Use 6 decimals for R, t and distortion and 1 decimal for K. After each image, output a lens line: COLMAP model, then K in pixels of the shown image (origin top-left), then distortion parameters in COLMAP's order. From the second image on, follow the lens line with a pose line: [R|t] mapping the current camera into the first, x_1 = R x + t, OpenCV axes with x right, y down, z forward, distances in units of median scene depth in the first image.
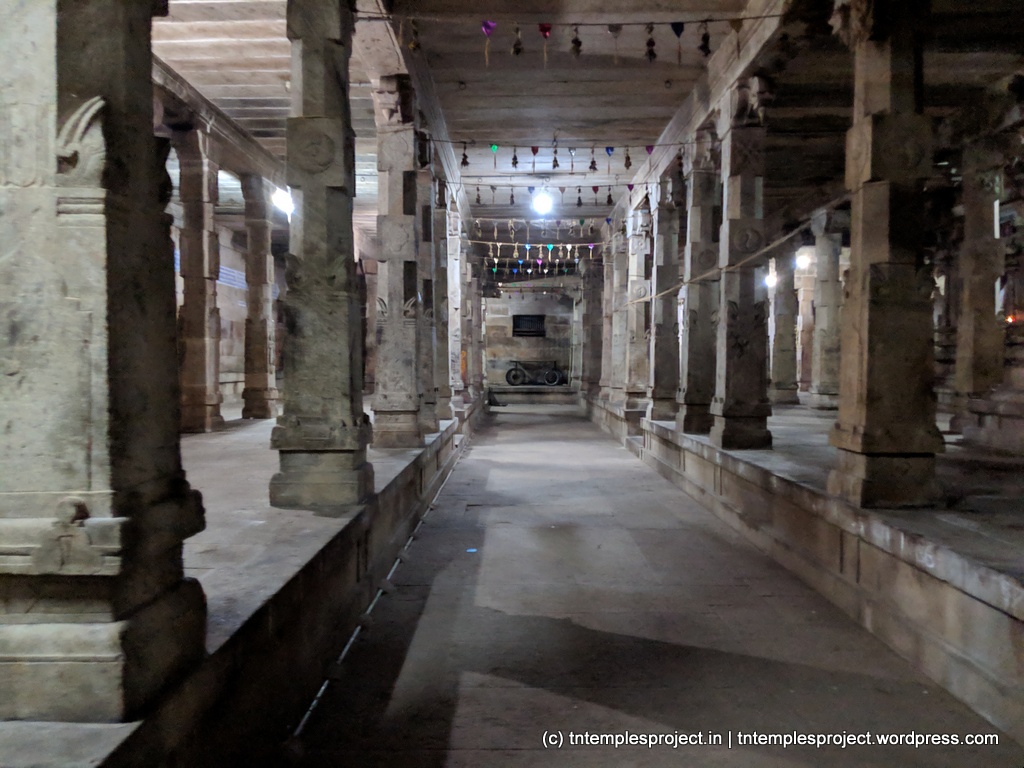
lens RADIAL K [[827.6, 0, 511.8], [0, 827.6, 385.9], [0, 0, 1]] dist [0.080096, -0.124856]
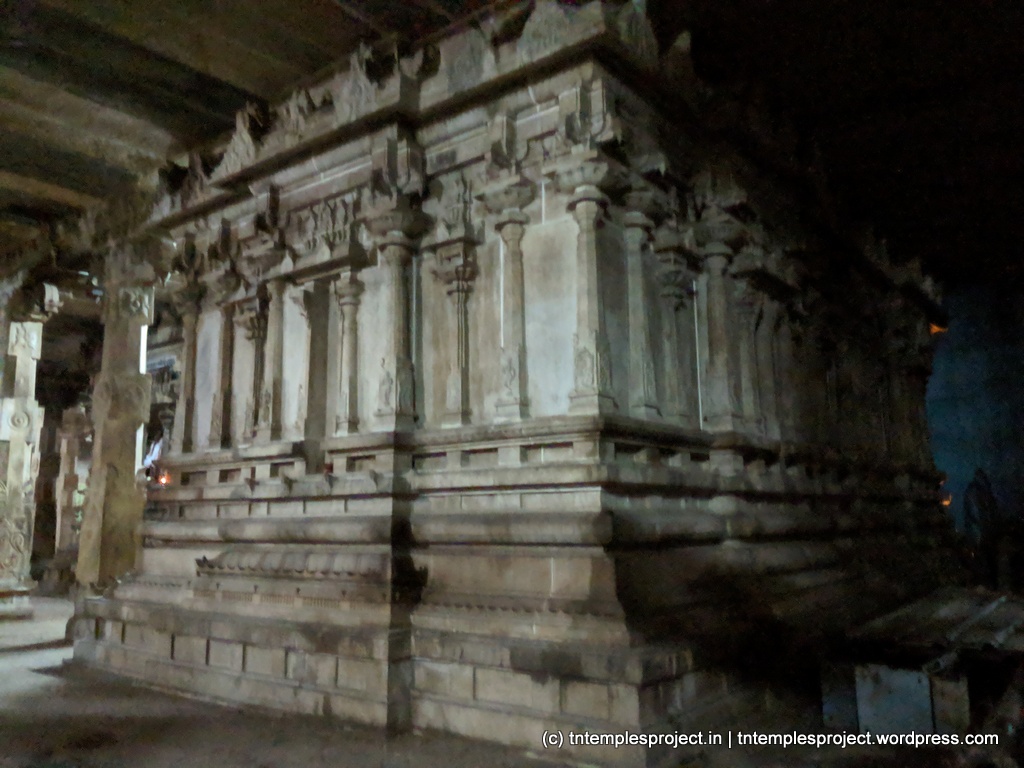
lens RADIAL K [[827.6, 0, 511.5], [0, 827.6, 387.1], [0, 0, 1]] dist [0.080096, -0.124856]
pose [[0.616950, 0.121486, 0.777570, 0.214215], [0.025424, 0.984422, -0.173976, -0.024634], [-0.786592, 0.127104, 0.604250, 0.302341]]
